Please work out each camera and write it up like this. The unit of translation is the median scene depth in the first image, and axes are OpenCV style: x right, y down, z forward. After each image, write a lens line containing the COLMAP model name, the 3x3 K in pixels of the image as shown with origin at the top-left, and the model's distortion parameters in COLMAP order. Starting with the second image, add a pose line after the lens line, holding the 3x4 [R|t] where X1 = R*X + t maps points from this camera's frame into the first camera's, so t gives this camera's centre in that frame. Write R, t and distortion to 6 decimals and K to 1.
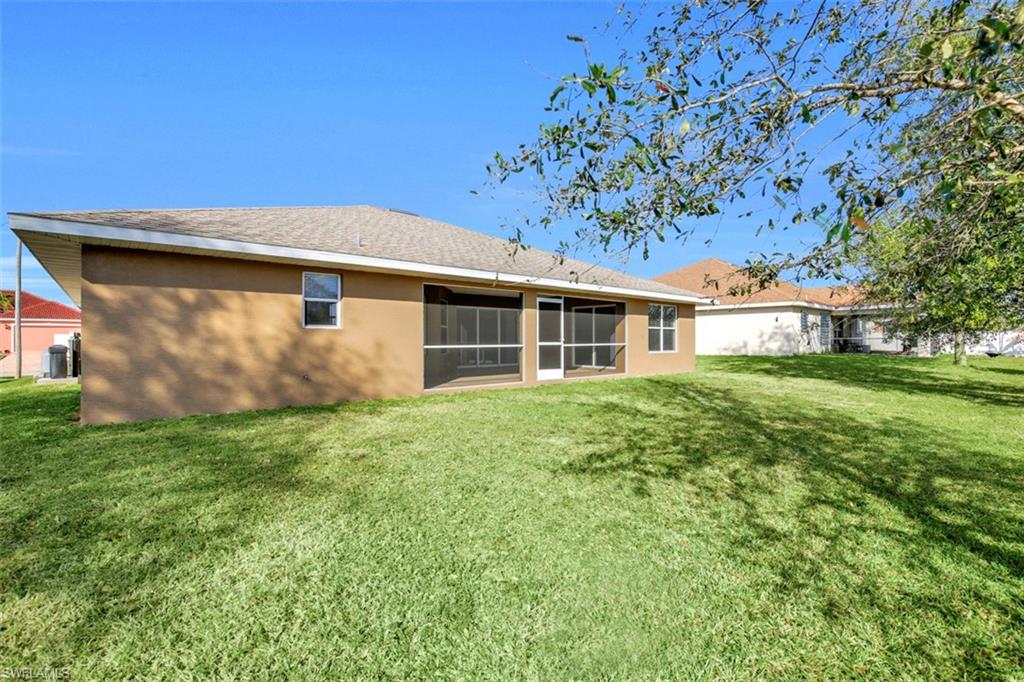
lens RADIAL K [[468.2, 0, 512.8], [0, 468.2, 343.0], [0, 0, 1]] dist [-0.038584, 0.009578]
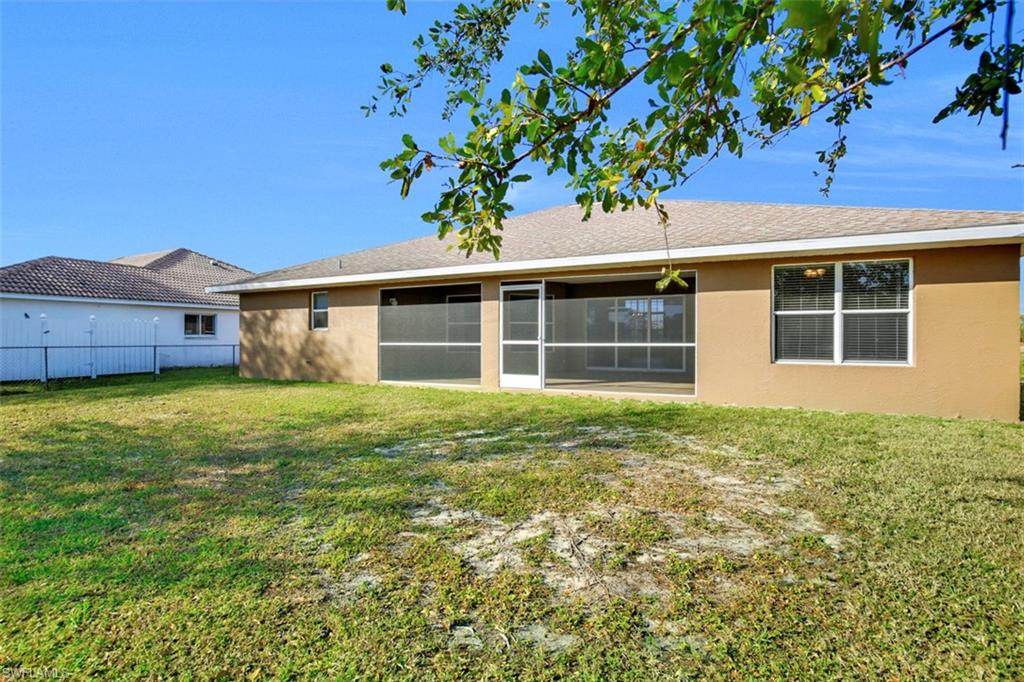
lens RADIAL K [[468.2, 0, 512.8], [0, 468.2, 343.0], [0, 0, 1]] dist [-0.038584, 0.009578]
pose [[0.369627, 0.010577, -0.929120, 0.841541], [-0.011078, 0.999914, 0.006976, -0.003202], [0.929114, 0.007714, 0.369712, 0.726618]]
